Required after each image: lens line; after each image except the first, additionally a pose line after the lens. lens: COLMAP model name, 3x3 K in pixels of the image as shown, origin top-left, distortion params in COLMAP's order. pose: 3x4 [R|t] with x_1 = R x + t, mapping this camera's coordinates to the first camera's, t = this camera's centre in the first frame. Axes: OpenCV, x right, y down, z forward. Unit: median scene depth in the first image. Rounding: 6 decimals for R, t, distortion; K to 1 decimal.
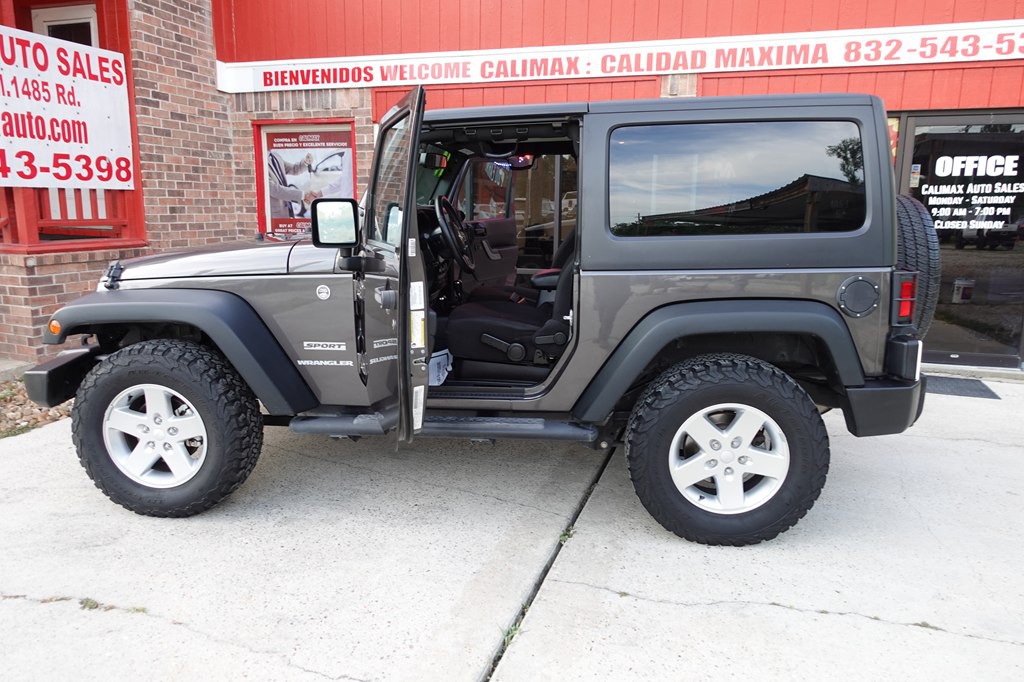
lens RADIAL K [[706.0, 0, 514.1], [0, 706.0, 342.3], [0, 0, 1]] dist [0.002352, -0.002698]
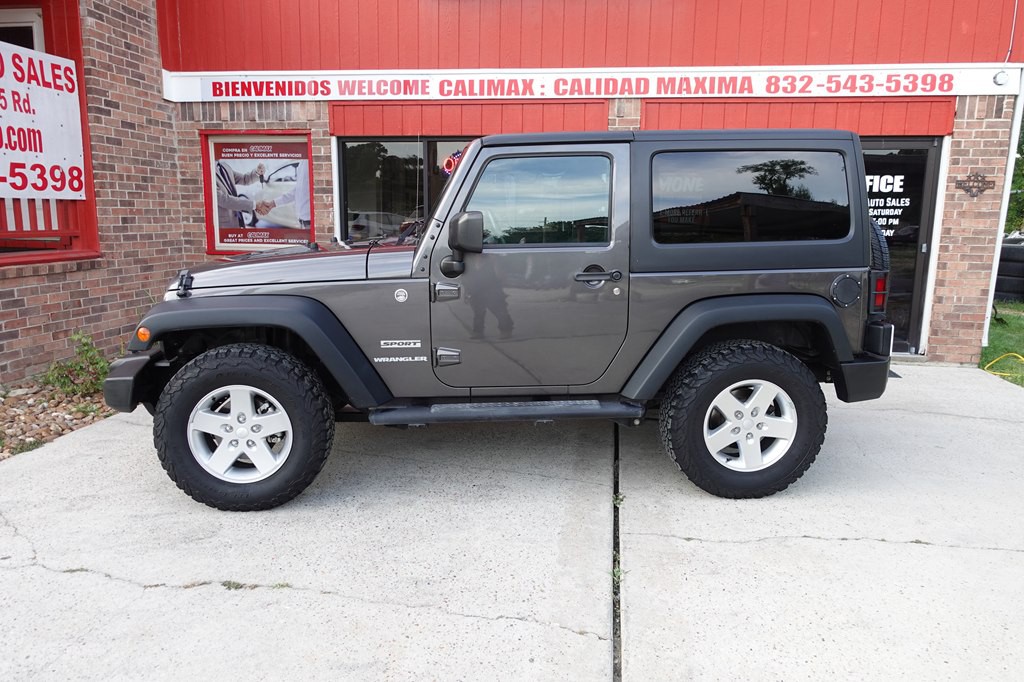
lens RADIAL K [[706.0, 0, 514.0], [0, 706.0, 343.3], [0, 0, 1]] dist [0.002352, -0.002698]
pose [[0.984443, -0.030690, 0.173000, -0.144388], [0.032506, 0.999442, -0.007674, 0.008900], [-0.172668, 0.013178, 0.984892, -0.061607]]
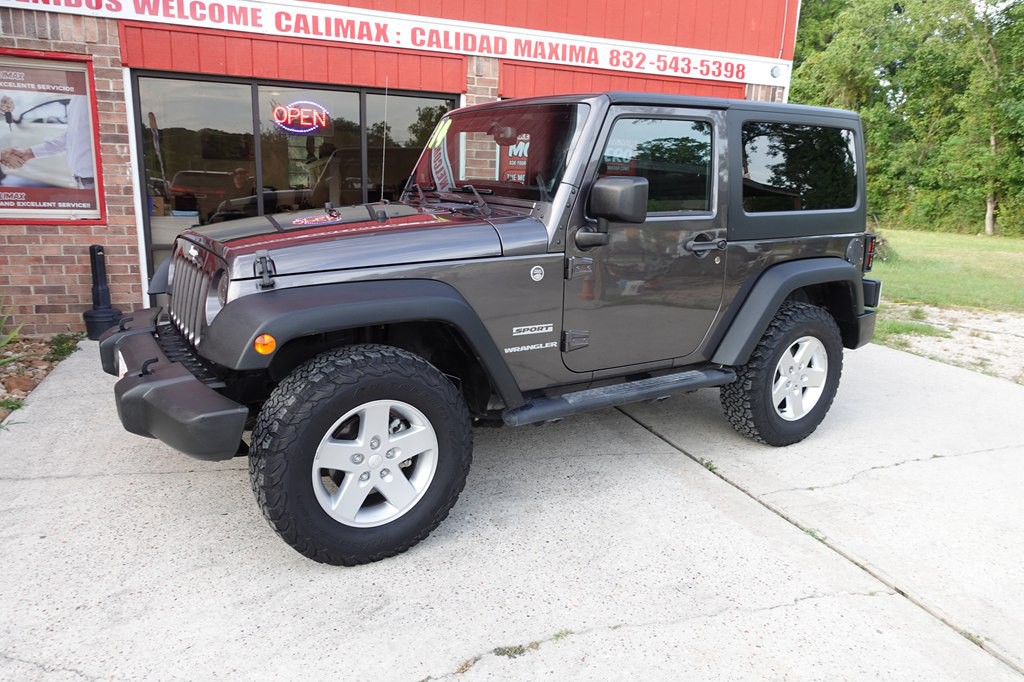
lens RADIAL K [[706.0, 0, 514.1], [0, 706.0, 341.9], [0, 0, 1]] dist [0.002352, -0.002698]
pose [[0.779764, -0.121352, 0.614200, -0.443055], [0.096046, 0.992609, 0.074182, -0.026450], [-0.618663, 0.001147, 0.785656, 0.133214]]
